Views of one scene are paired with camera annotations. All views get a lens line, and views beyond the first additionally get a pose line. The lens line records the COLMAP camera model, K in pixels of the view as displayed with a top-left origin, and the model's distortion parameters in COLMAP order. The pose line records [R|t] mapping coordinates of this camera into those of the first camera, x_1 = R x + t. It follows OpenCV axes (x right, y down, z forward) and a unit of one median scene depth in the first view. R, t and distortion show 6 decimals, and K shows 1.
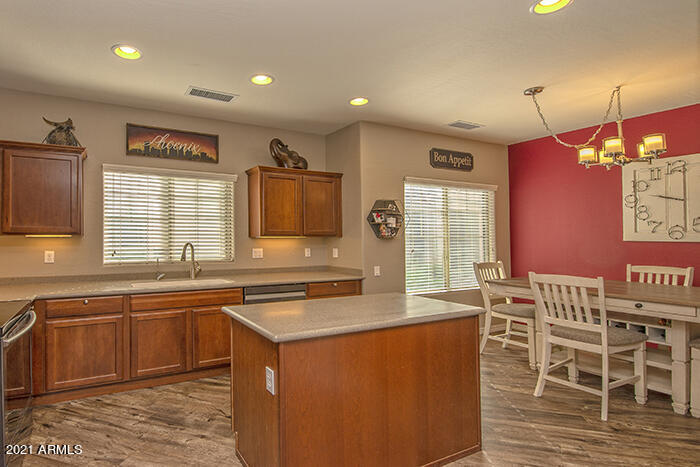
lens RADIAL K [[276.6, 0, 285.5], [0, 276.6, 231.5], [0, 0, 1]] dist [0.000341, -0.003197]
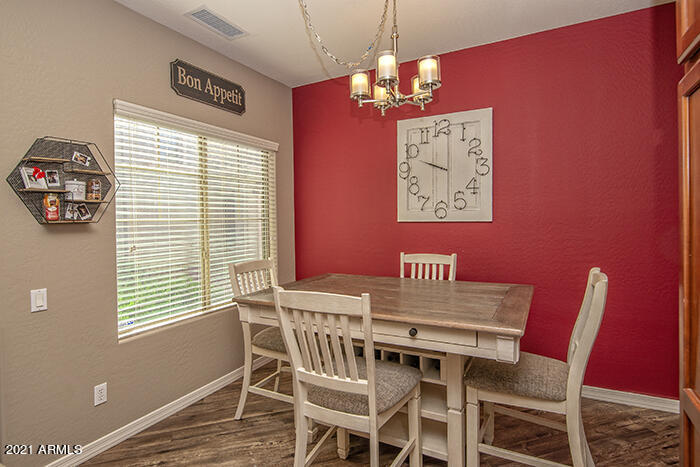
lens RADIAL K [[370.9, 0, 350.0], [0, 370.9, 233.5], [0, 0, 1]] dist [0.000779, -0.000074]
pose [[0.727655, -0.038929, 0.684838, 0.395972], [0.003731, 0.998598, 0.052800, 0.011556], [-0.685933, -0.035865, 0.726780, 0.316482]]
